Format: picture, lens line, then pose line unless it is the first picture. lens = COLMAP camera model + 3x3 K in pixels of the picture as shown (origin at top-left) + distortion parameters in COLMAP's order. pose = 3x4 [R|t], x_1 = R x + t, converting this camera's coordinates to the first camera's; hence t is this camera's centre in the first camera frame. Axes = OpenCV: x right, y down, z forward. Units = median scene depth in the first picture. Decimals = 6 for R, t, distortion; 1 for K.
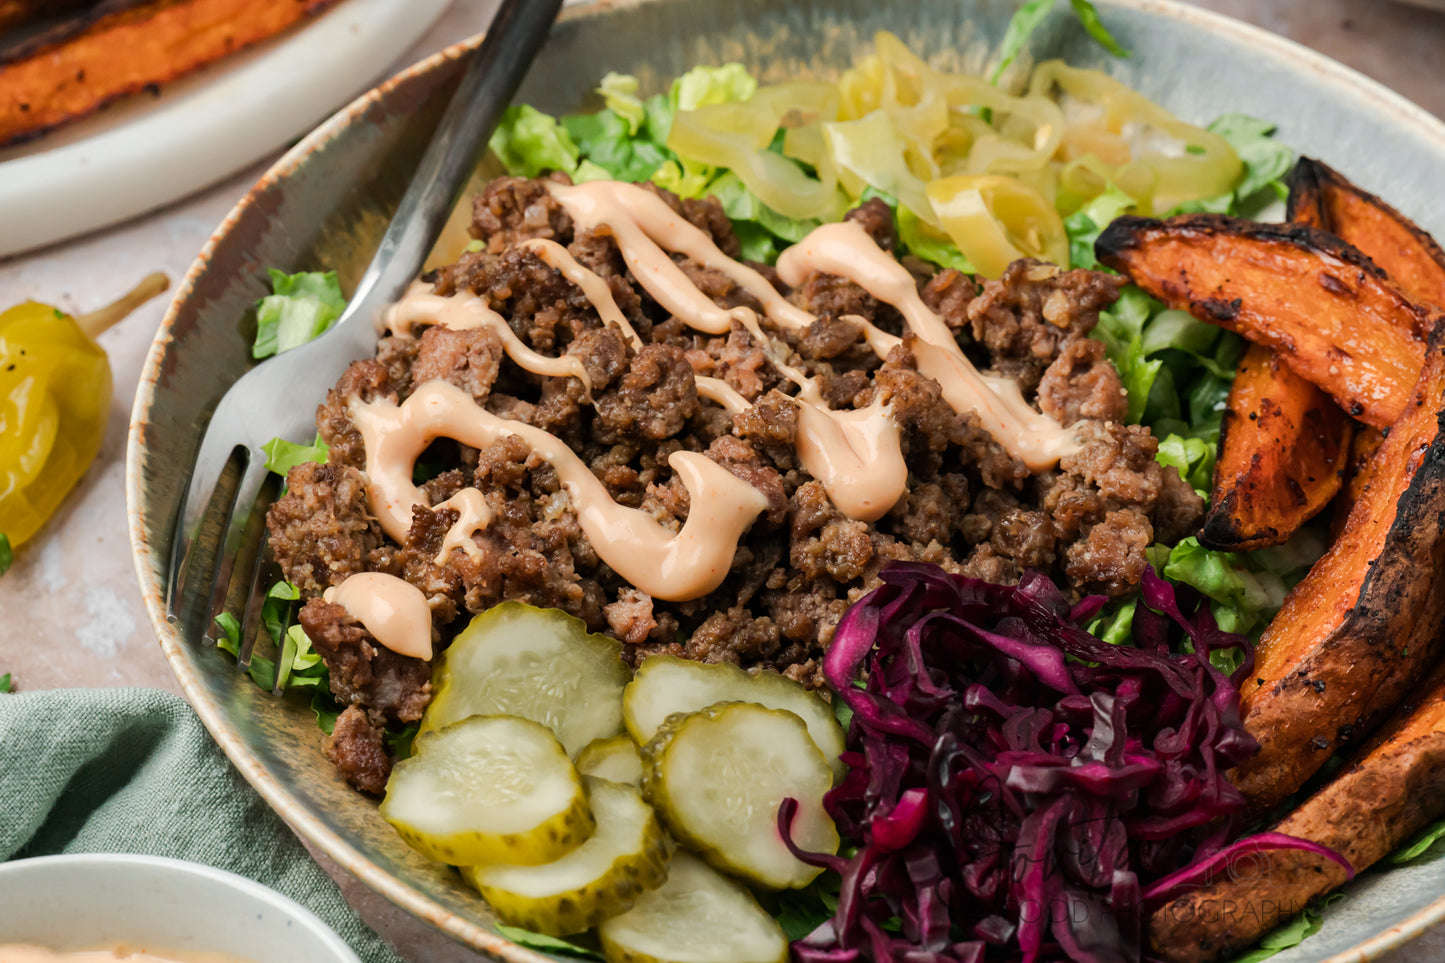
lens RADIAL K [[5816.6, 0, 722.5], [0, 5816.6, 481.5], [0, 0, 1]] dist [-0.088447, 2.910006]
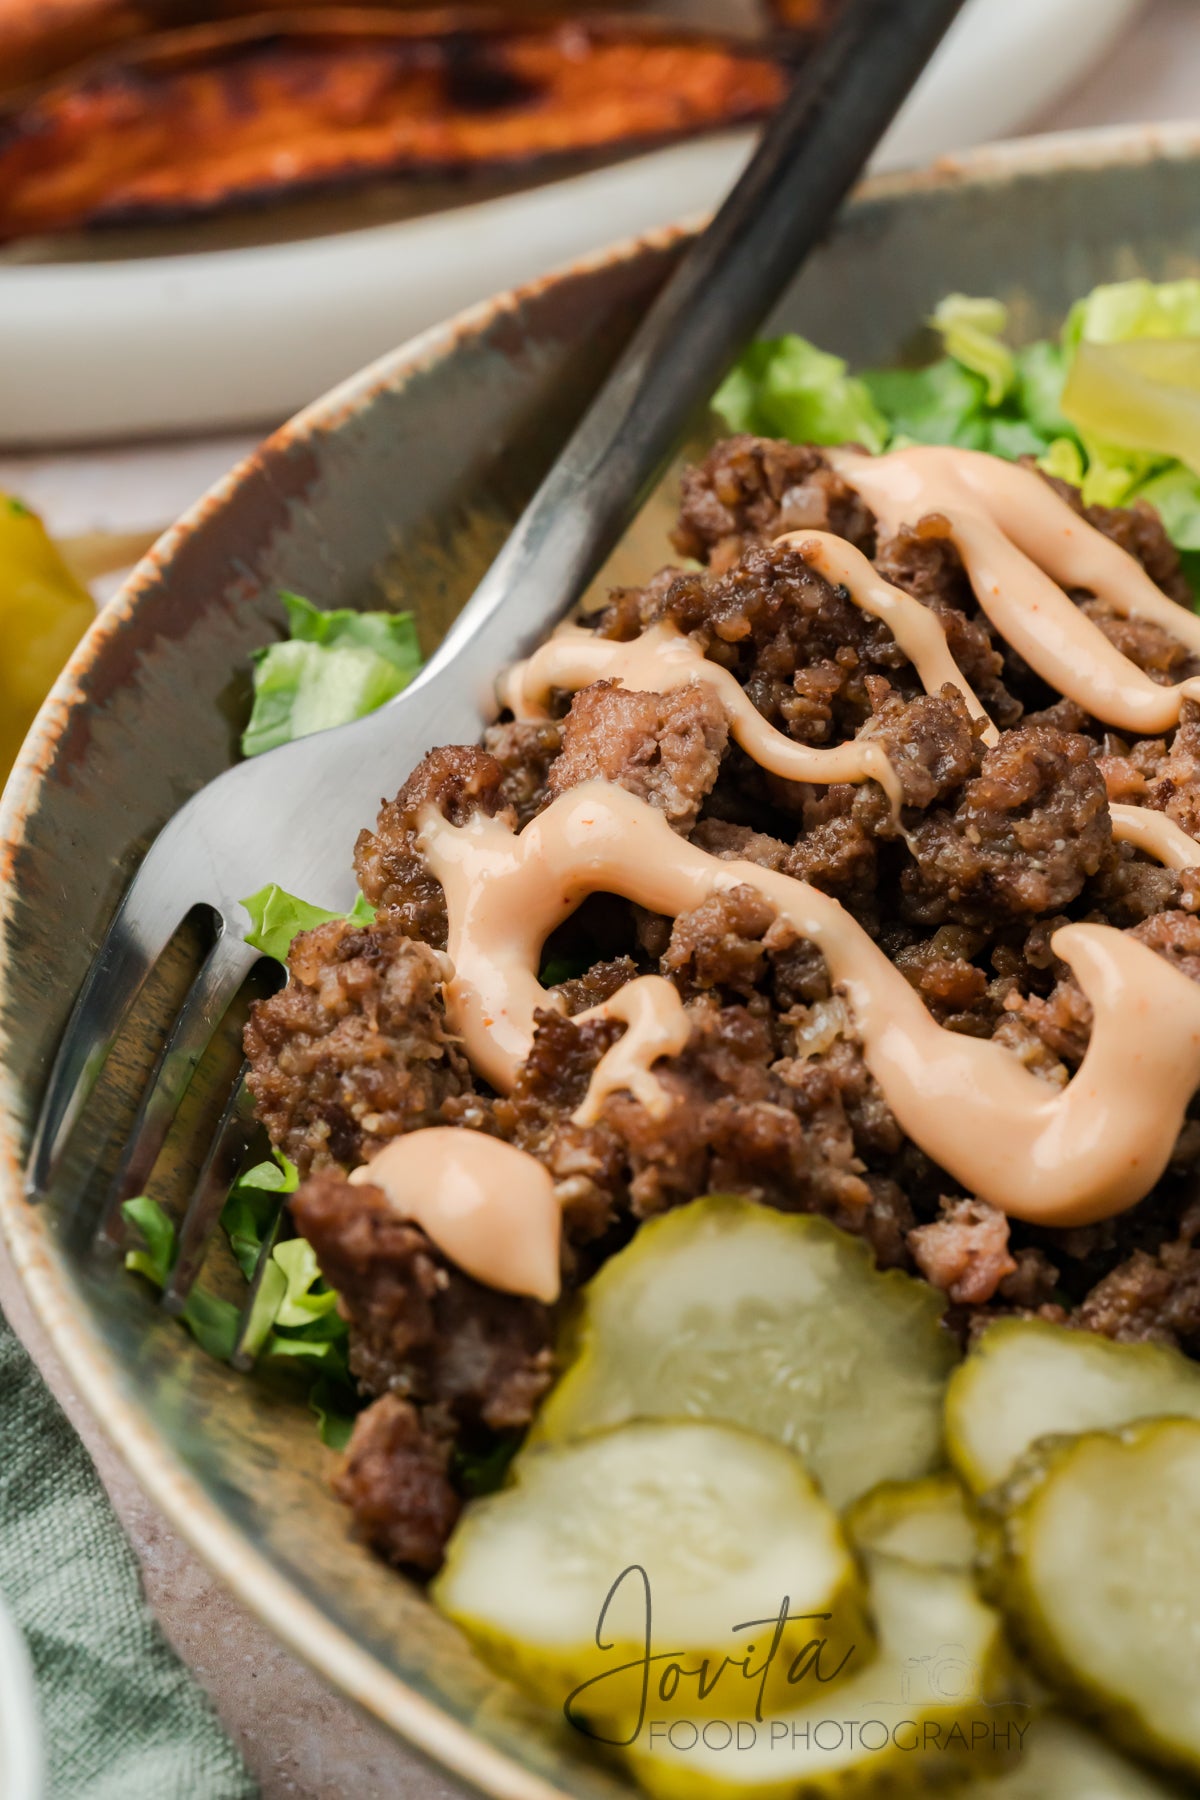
lens RADIAL K [[7245.6, 0, 600.0], [0, 7245.6, 900.0], [0, 0, 1]] dist [-0.088447, 2.910006]
pose [[0.997590, 0.042951, -0.054485, -0.014227], [-0.048289, 0.993737, -0.100769, 0.056764], [0.049815, 0.103157, 0.993417, 0.381358]]
